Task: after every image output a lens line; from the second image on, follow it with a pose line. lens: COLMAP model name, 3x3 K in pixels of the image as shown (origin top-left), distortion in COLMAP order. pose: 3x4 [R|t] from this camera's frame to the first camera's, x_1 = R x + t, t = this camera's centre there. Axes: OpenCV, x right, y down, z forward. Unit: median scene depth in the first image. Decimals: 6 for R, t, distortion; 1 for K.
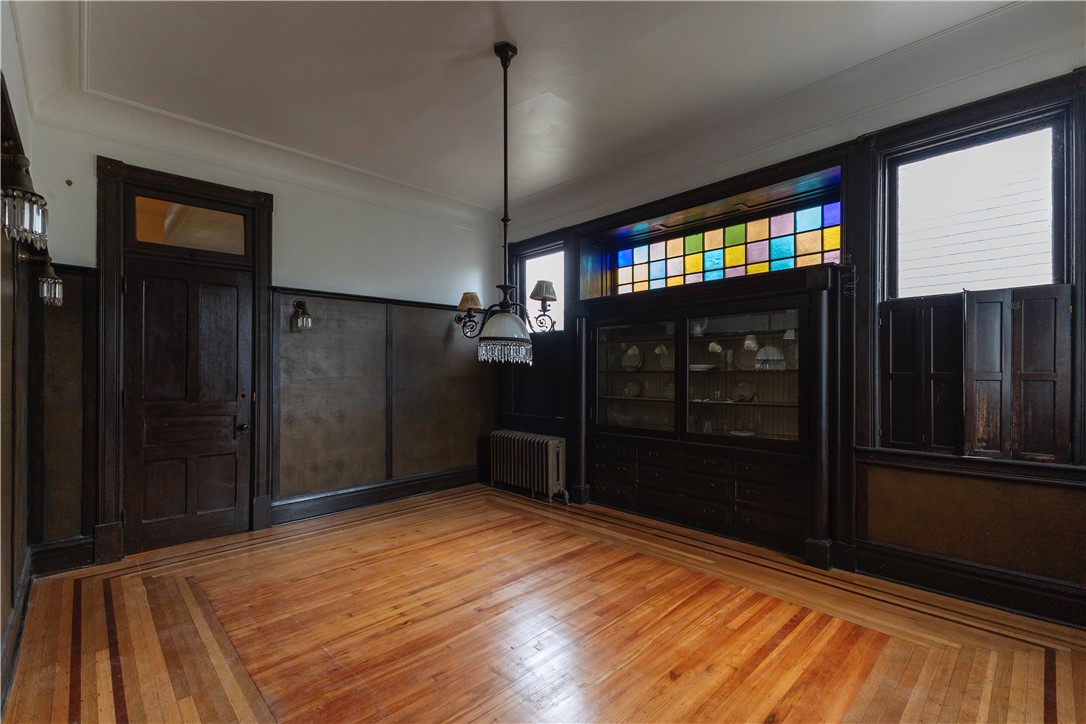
lens RADIAL K [[480.7, 0, 547.6], [0, 480.7, 370.2], [0, 0, 1]] dist [0.001079, 0.000110]
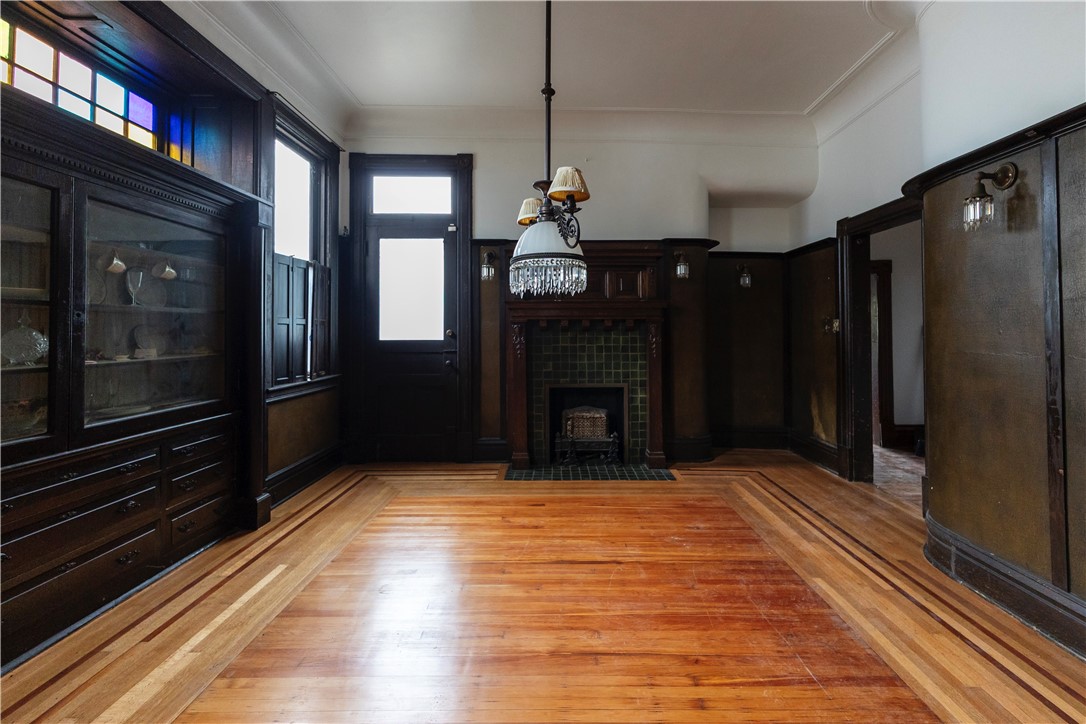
lens RADIAL K [[480.9, 0, 547.4], [0, 480.9, 318.9], [0, 0, 1]] dist [0.001415, 0.000102]
pose [[-0.705234, 0.017195, 0.708766, -0.626593], [-0.002428, 0.999641, -0.026667, 0.044930], [-0.708971, -0.020528, -0.704939, 1.604035]]
